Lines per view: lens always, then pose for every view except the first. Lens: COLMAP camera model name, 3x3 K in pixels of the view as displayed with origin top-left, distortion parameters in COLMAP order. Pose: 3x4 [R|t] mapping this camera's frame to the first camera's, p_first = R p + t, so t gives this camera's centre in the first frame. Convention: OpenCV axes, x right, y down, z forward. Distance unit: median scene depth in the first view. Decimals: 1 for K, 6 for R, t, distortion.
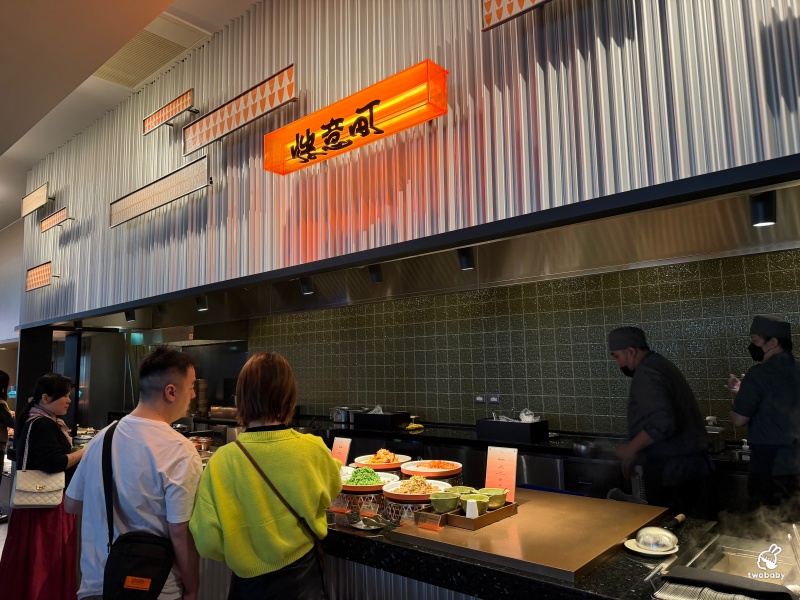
lens RADIAL K [[562.3, 0, 398.8], [0, 562.3, 300.5], [0, 0, 1]] dist [0.008964, 0.000322]
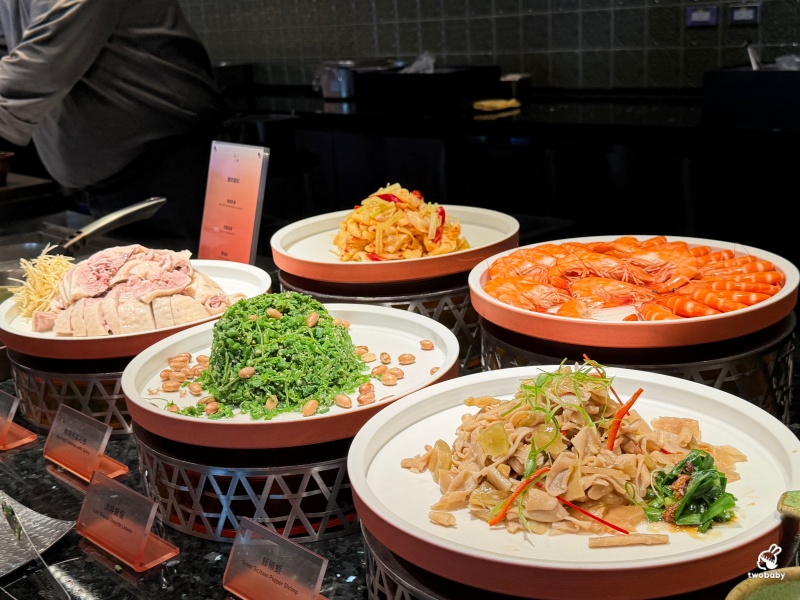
lens RADIAL K [[981.1, 0, 399.1], [0, 981.1, 299.5], [0, 0, 1]] dist [0.232338, 0.000000]
pose [[0.996279, -0.010501, -0.085548, 0.004234], [0.043577, 0.917715, 0.394842, 0.075432], [0.074363, -0.397100, 0.914758, 0.314759]]
